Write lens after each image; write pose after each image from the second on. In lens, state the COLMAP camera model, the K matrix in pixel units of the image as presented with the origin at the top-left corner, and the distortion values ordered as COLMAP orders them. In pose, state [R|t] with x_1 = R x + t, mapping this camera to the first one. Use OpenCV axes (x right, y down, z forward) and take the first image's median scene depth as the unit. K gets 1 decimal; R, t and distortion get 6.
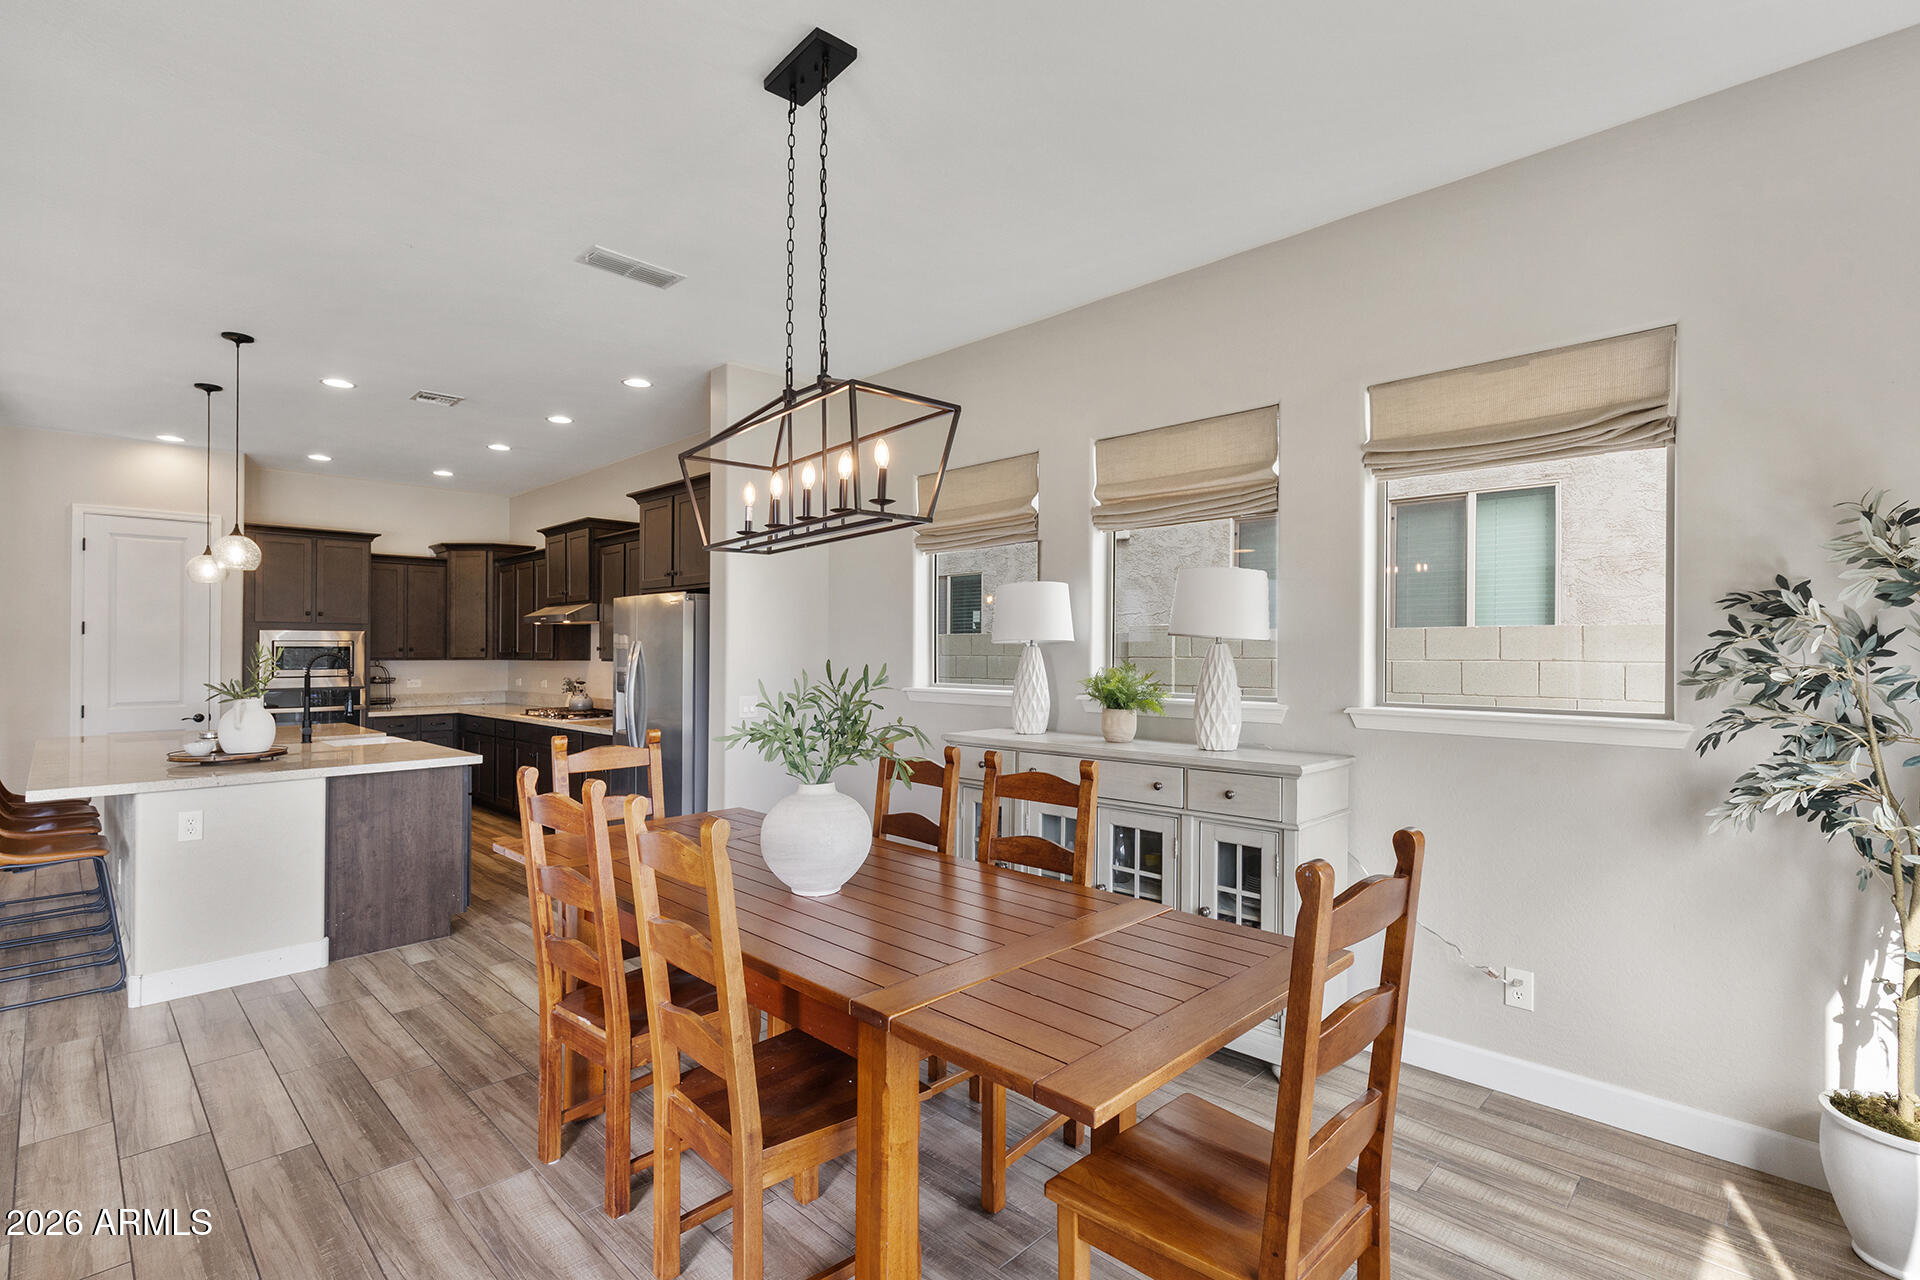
lens RADIAL K [[897.7, 0, 967.3], [0, 897.7, 643.4], [0, 0, 1]] dist [-0.001936, 0.000116]
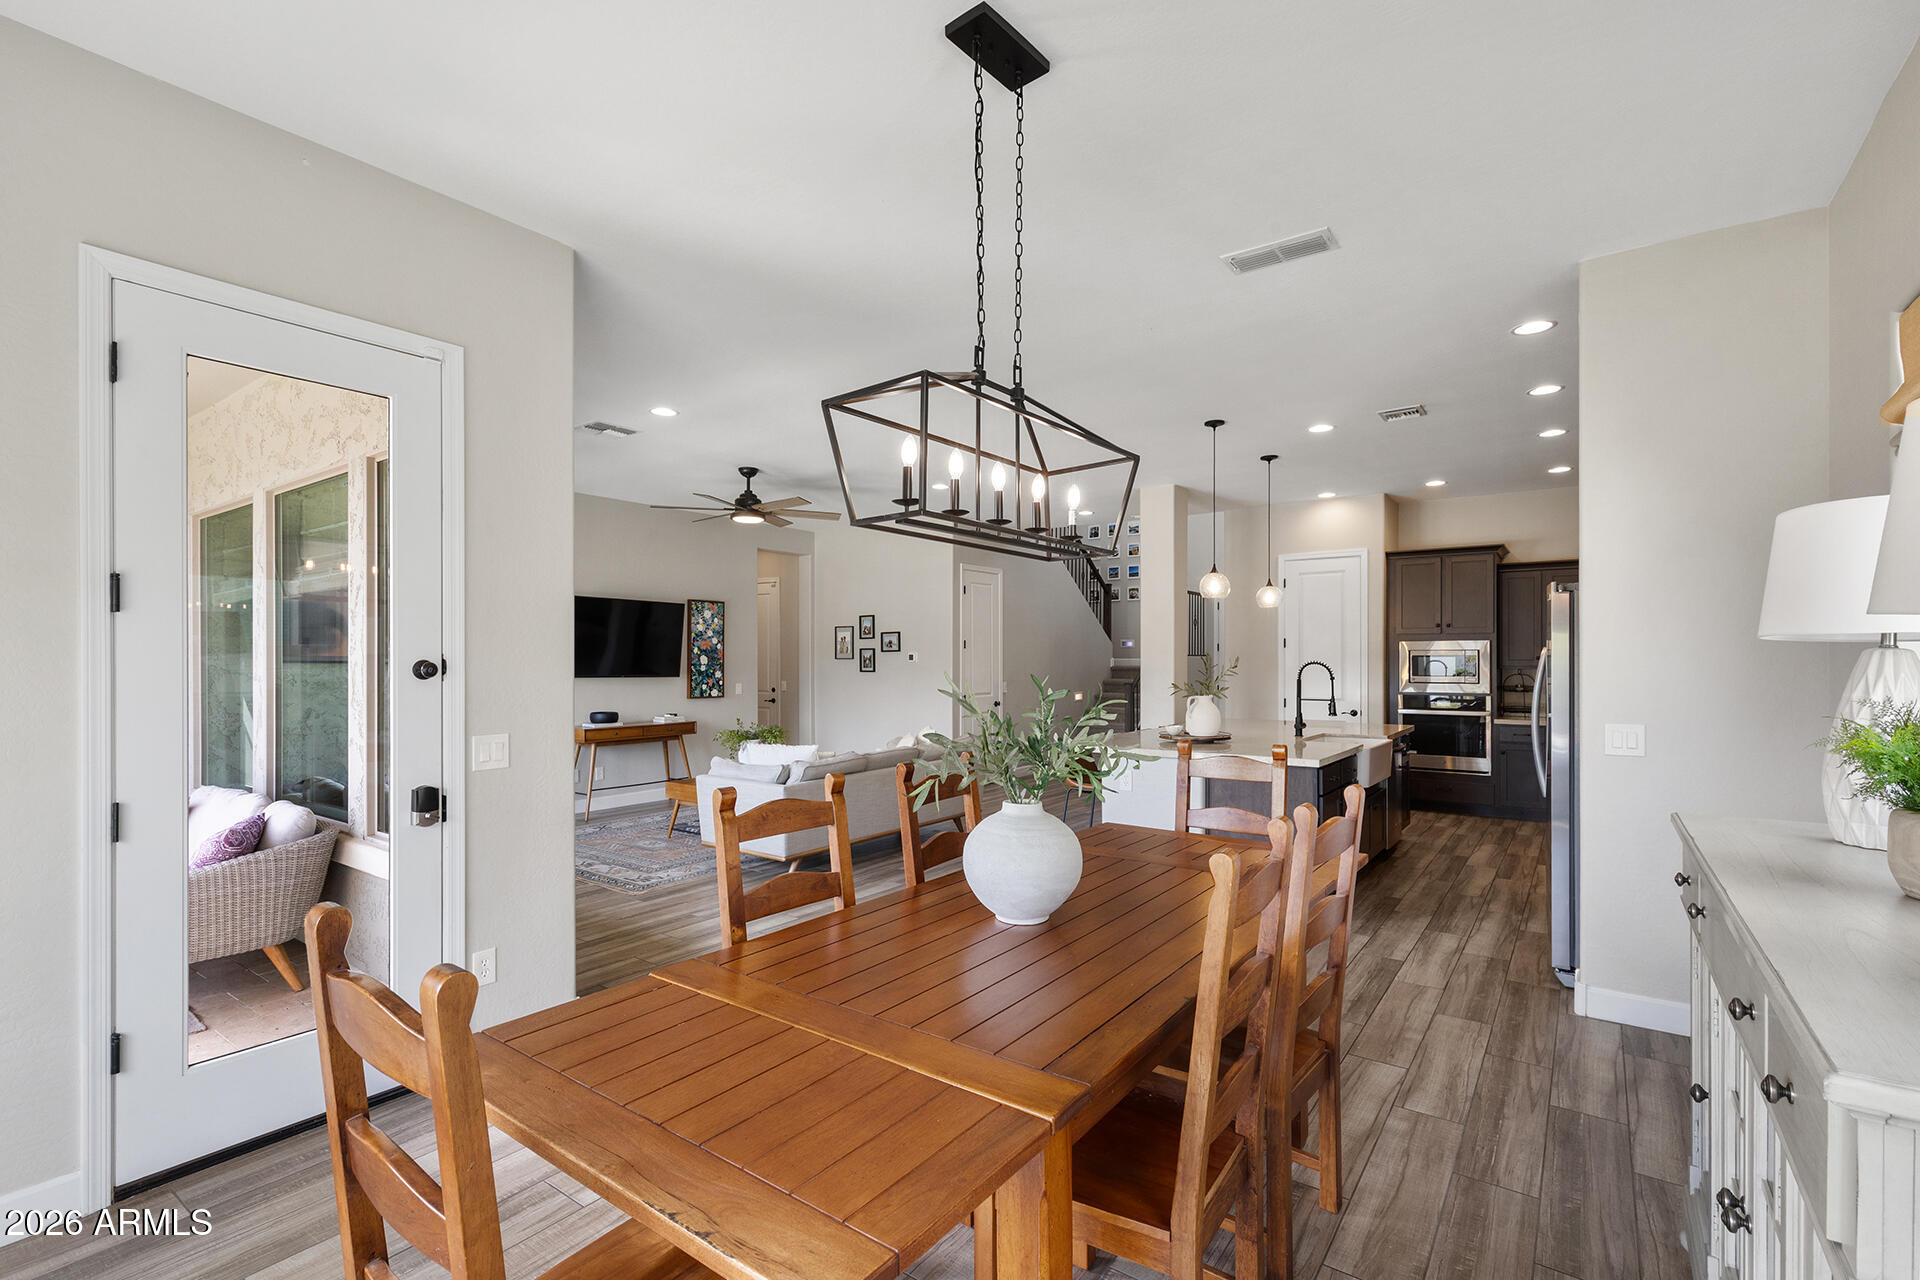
lens RADIAL K [[856.1, 0, 957.7], [0, 856.1, 653.3], [0, 0, 1]] dist [0.018321, 0.000283]
pose [[0.143439, -0.006442, -0.989638, 0.247556], [0.008618, 0.999949, -0.005260, 0.001787], [0.989622, -0.007774, 0.143487, 0.283577]]
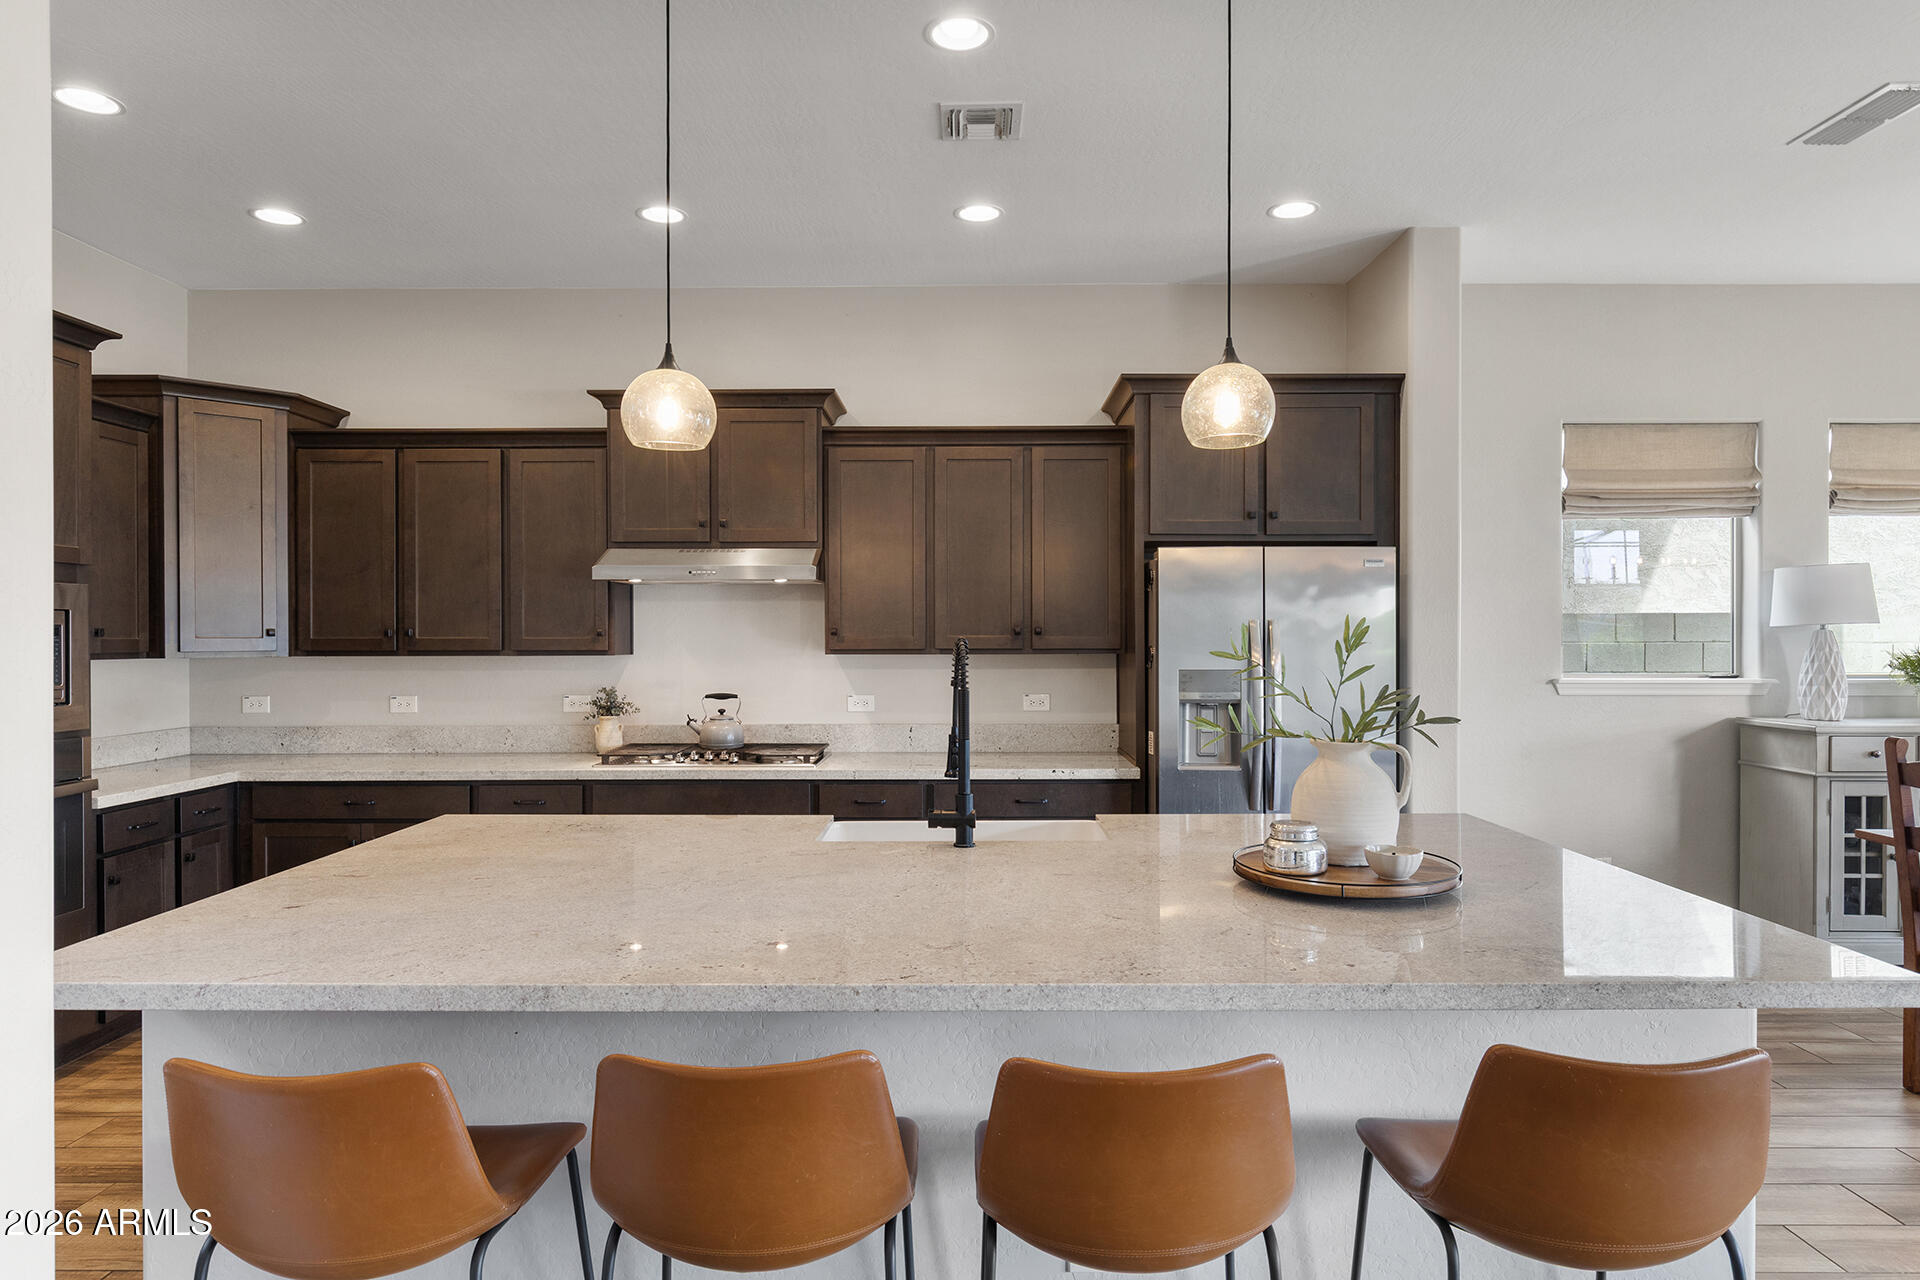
lens RADIAL K [[1109.9, 0, 960.0], [0, 1109.9, 640.0], [0, 0, 1]] dist [0.001795, 0.001358]
pose [[0.718542, -0.003157, 0.695476, -0.822863], [-0.004225, 0.999951, 0.008904, 0.004745], [-0.695471, -0.009336, 0.718494, 0.455825]]
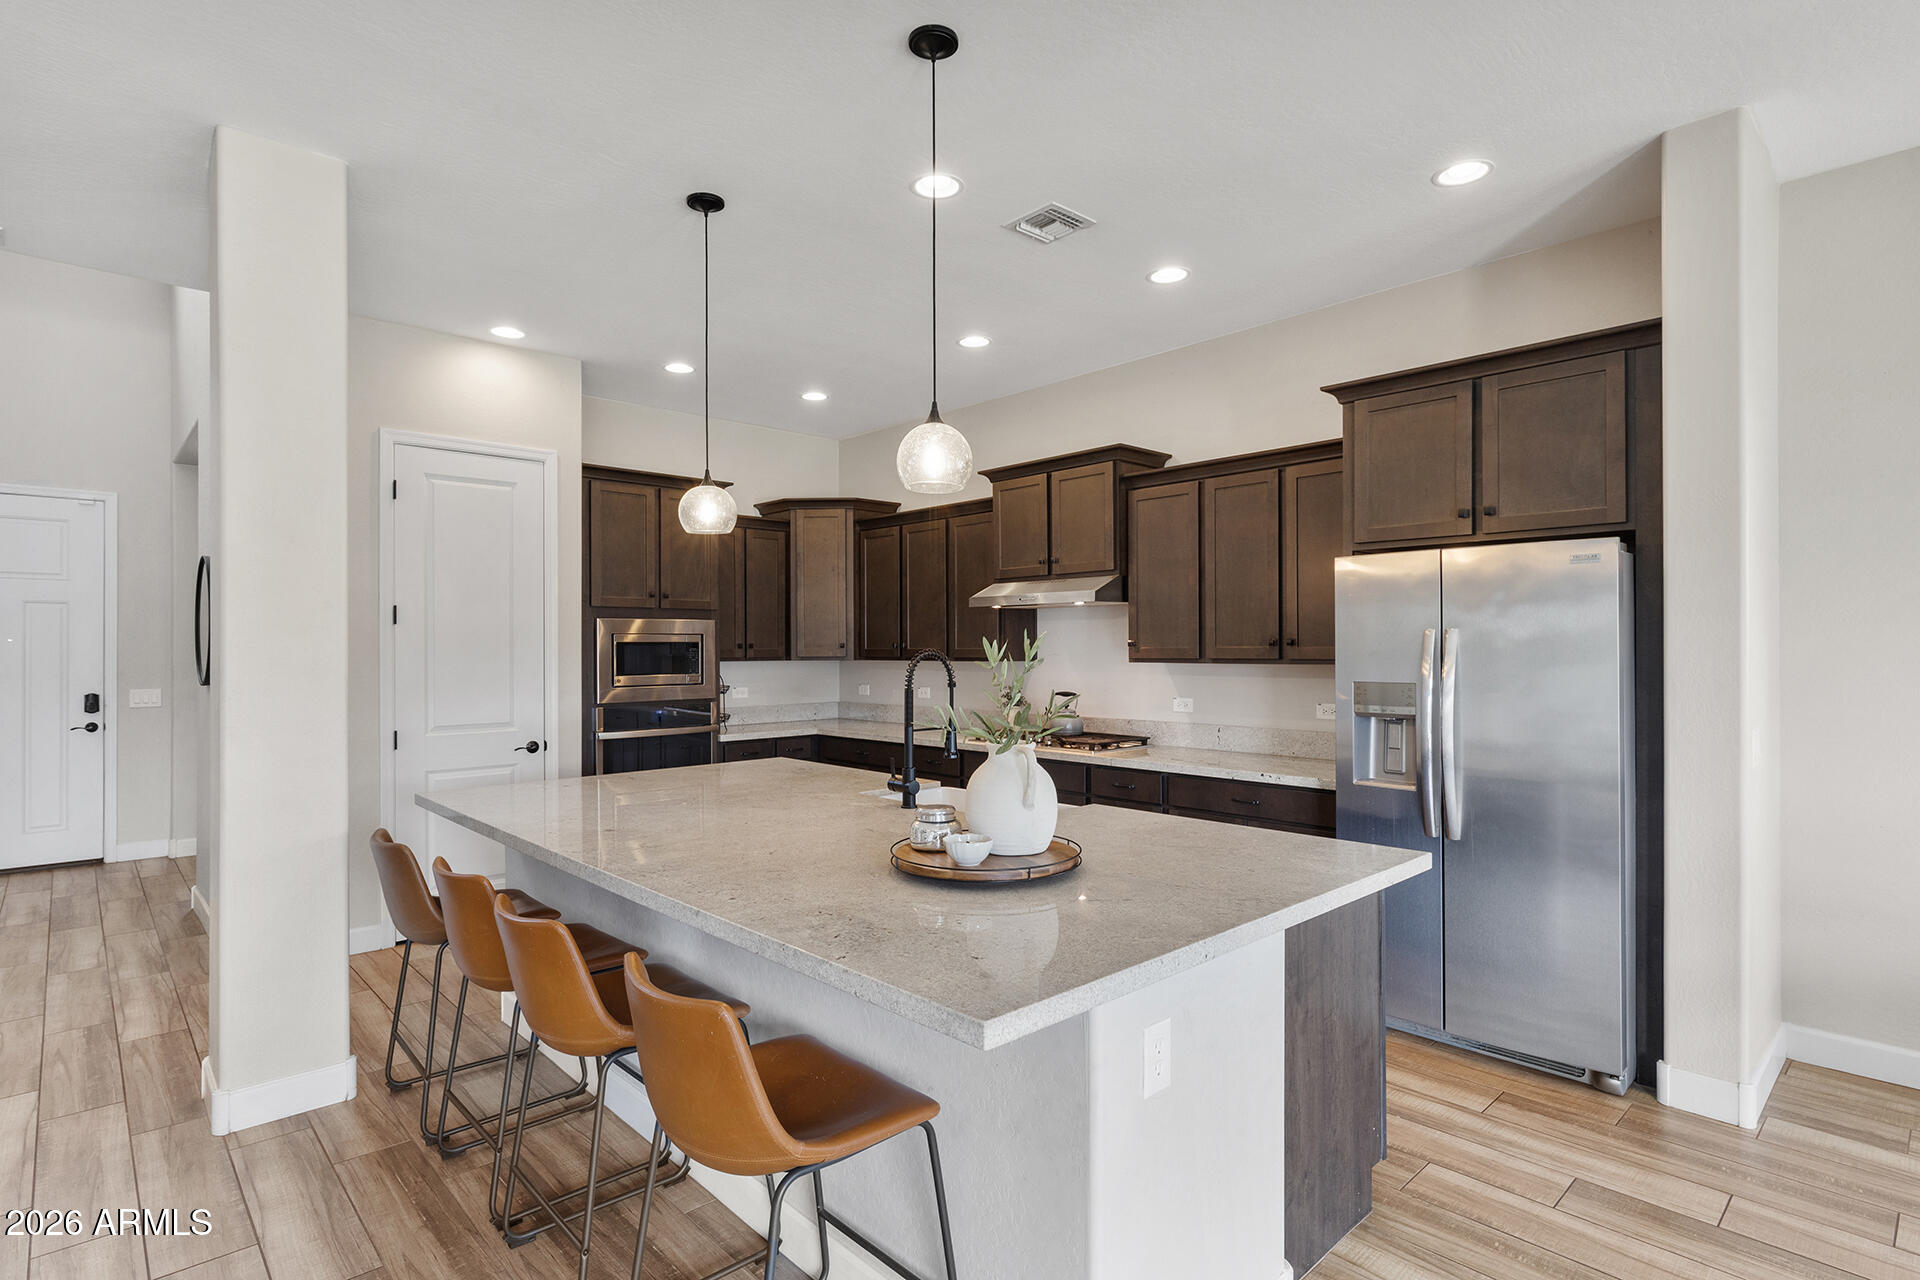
lens RADIAL K [[957.9, 0, 960.0], [0, 957.9, 640.0], [0, 0, 1]] dist [0.004665, 0.000270]
pose [[0.998996, -0.003183, -0.044685, -0.500369], [0.003200, 0.999995, 0.000307, 0.002821], [0.044683, -0.000450, 0.999001, 0.287349]]
